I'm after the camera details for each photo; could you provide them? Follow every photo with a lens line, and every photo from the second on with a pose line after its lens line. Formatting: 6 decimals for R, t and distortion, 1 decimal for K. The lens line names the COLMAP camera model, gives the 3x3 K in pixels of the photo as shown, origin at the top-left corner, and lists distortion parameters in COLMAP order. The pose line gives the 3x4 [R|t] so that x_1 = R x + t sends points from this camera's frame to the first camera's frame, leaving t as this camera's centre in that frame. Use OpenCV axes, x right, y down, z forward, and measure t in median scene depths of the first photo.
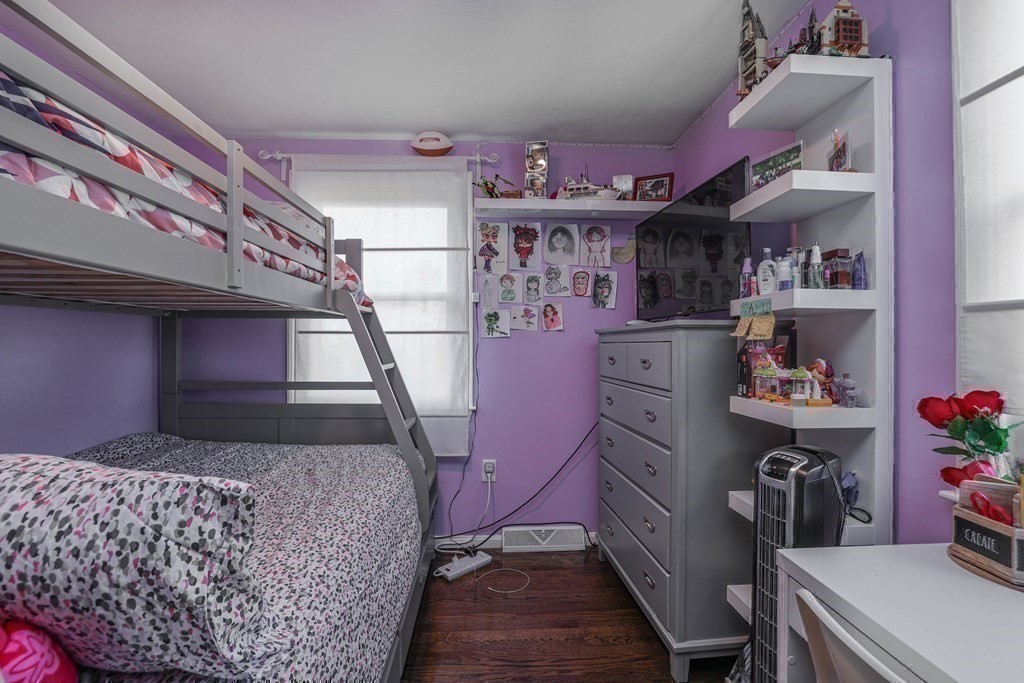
lens RADIAL K [[449.1, 0, 511.4], [0, 449.1, 342.3], [0, 0, 1]] dist [-0.040961, 0.012601]
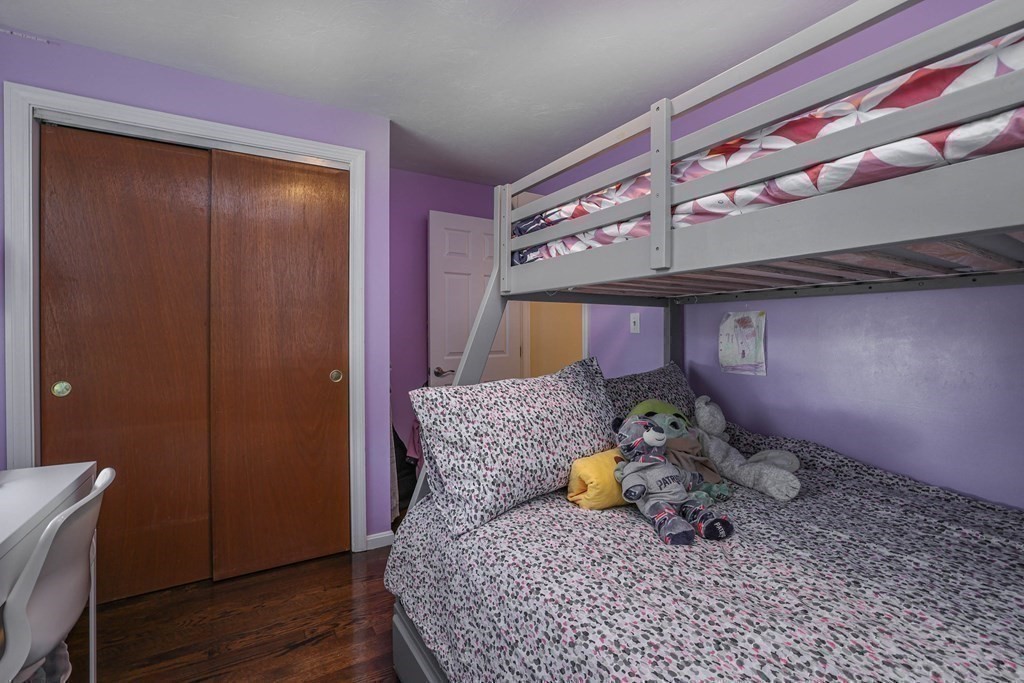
lens RADIAL K [[449.1, 0, 515.4], [0, 449.1, 337.4], [0, 0, 1]] dist [-0.040961, 0.012601]
pose [[-0.875271, 0.005477, -0.483601, 0.047951], [0.001509, 0.999962, 0.008594, 0.000378], [0.483630, 0.006793, -0.875246, 1.910142]]
